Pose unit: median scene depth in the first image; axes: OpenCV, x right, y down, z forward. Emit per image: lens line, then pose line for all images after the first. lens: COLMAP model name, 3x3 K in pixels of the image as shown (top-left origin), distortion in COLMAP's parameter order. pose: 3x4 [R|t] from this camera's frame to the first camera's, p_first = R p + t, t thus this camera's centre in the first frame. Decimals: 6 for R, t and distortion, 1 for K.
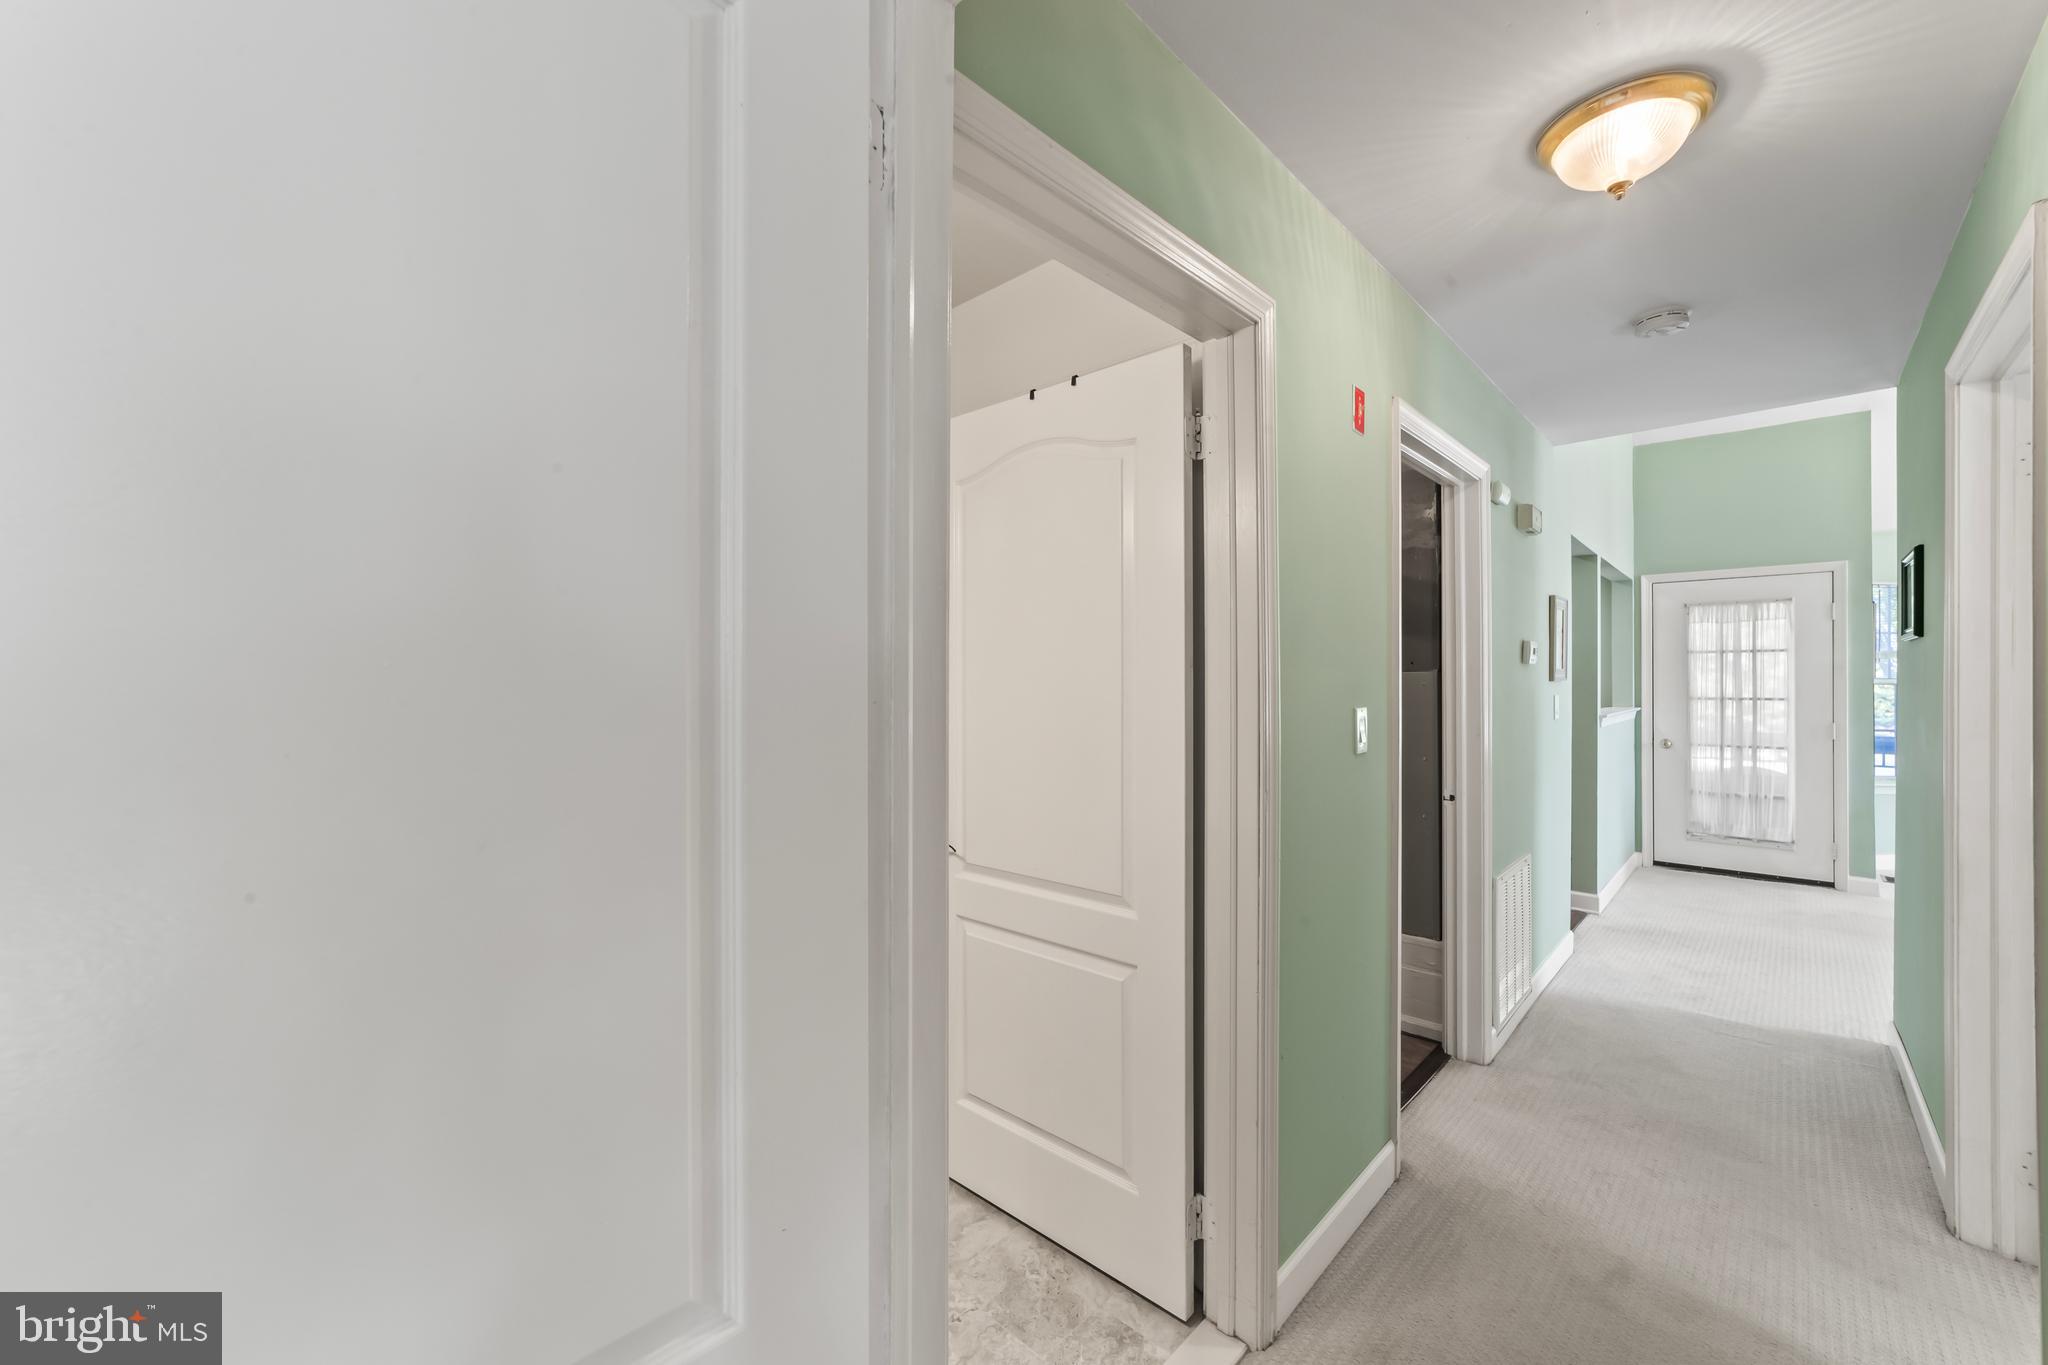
lens RADIAL K [[789.3, 0, 1032.7], [0, 789.3, 677.8], [0, 0, 1]] dist [-0.011694, 0.006091]
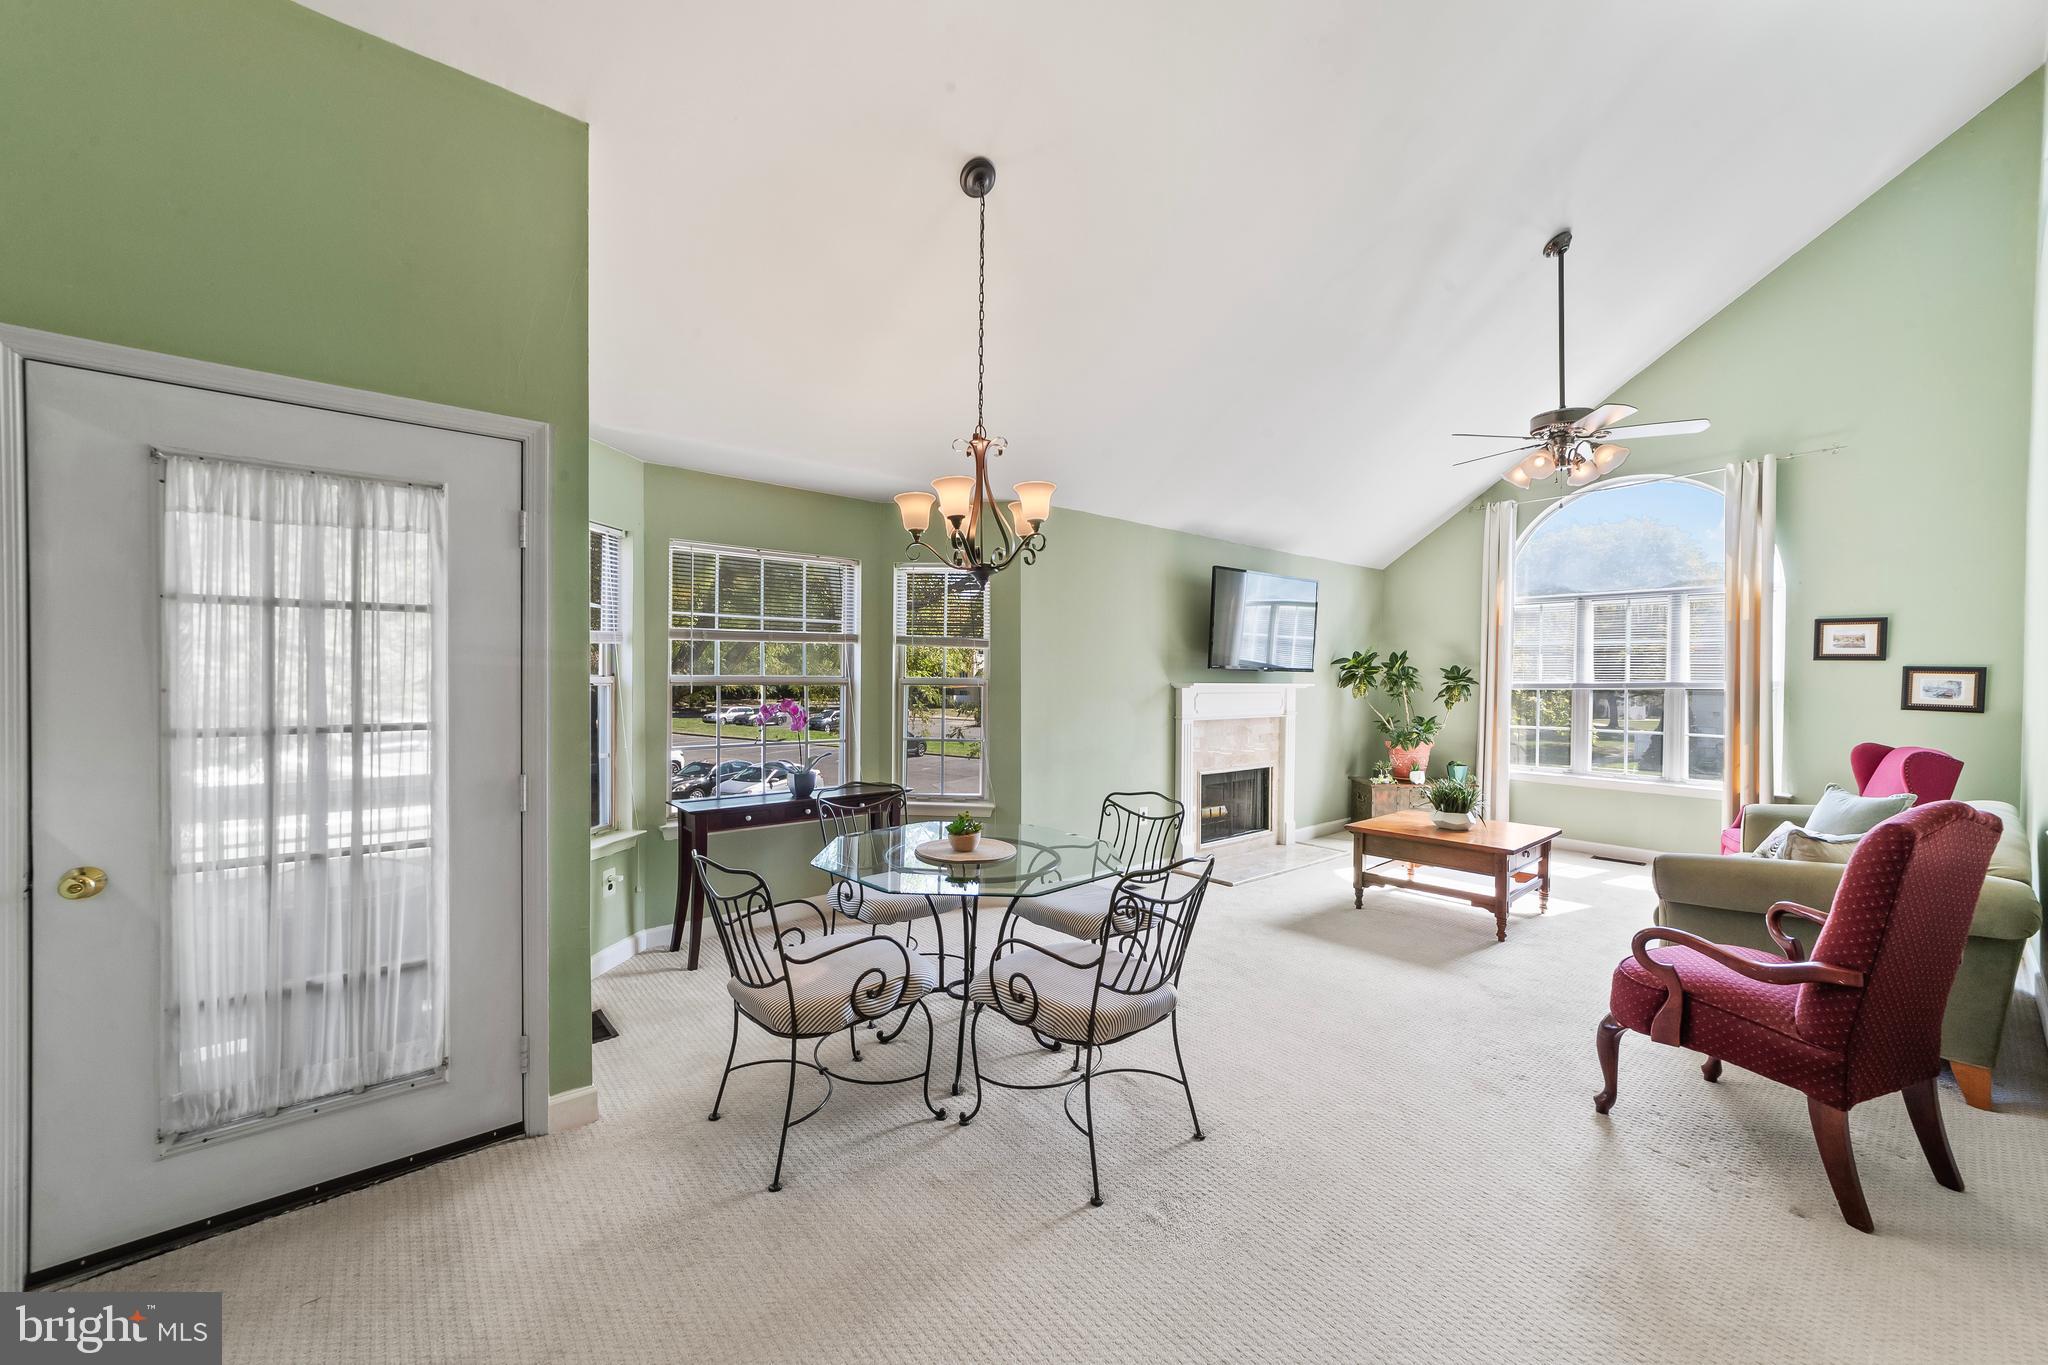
lens RADIAL K [[789.3, 0, 1023.5], [0, 789.3, 684.9], [0, 0, 1]] dist [-0.011694, 0.006091]
pose [[0.115338, -0.007022, 0.993301, 0.563838], [-0.006878, 0.999945, 0.007867, -0.000307], [-0.993302, -0.007740, 0.115284, 0.618899]]
